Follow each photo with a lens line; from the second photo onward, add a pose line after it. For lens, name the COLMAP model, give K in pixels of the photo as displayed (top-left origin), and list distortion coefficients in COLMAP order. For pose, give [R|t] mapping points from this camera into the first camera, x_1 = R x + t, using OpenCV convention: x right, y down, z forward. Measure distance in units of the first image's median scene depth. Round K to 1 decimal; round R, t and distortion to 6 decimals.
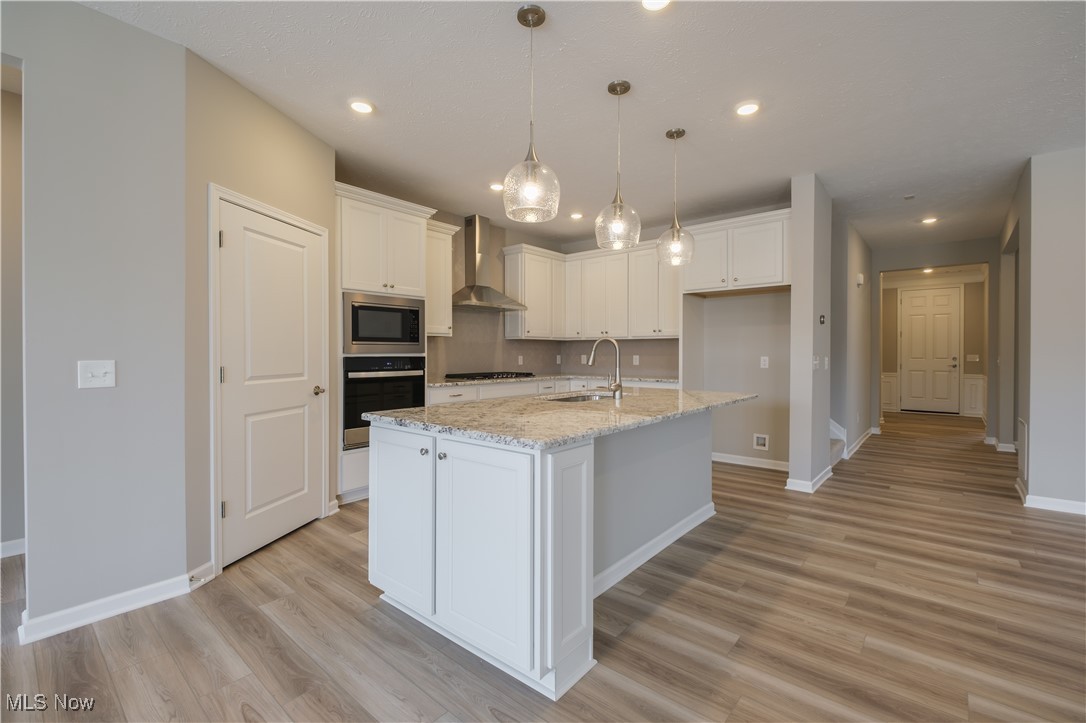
lens RADIAL K [[483.8, 0, 542.4], [0, 483.8, 355.6], [0, 0, 1]] dist [0.002112, -0.001278]
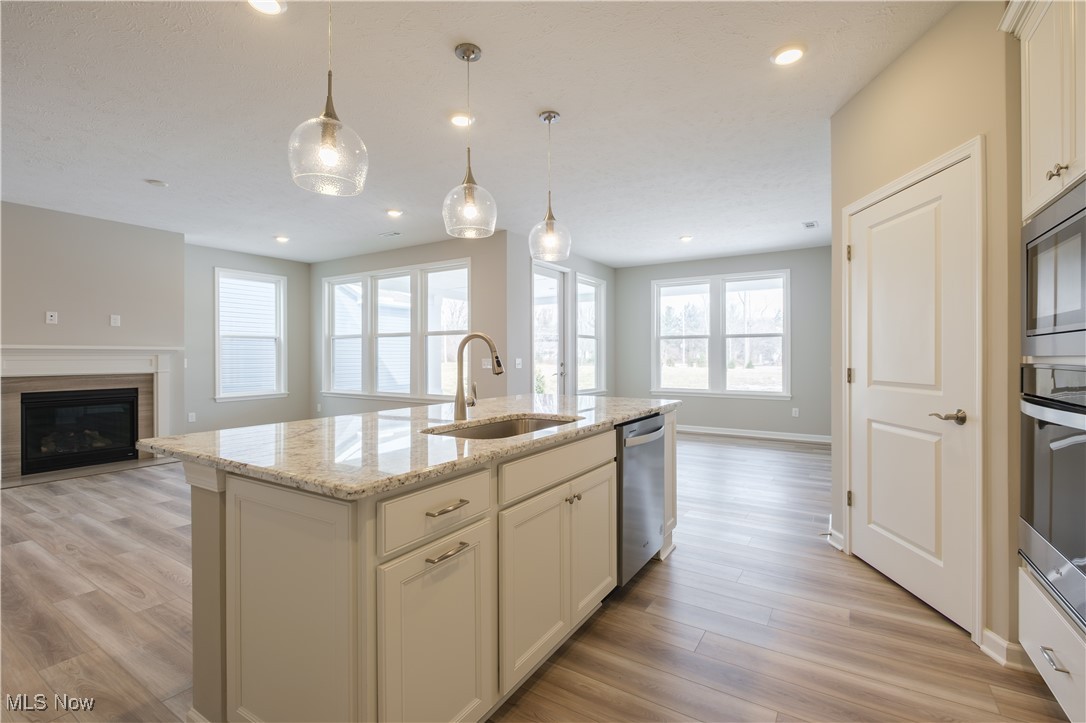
lens RADIAL K [[483.8, 0, 545.7], [0, 483.8, 358.1], [0, 0, 1]] dist [0.002112, -0.001278]
pose [[-0.989688, 0.000832, -0.143241, 0.135054], [-0.001098, 0.999910, 0.013396, 0.001188], [0.143239, 0.013415, -0.989597, 1.709262]]
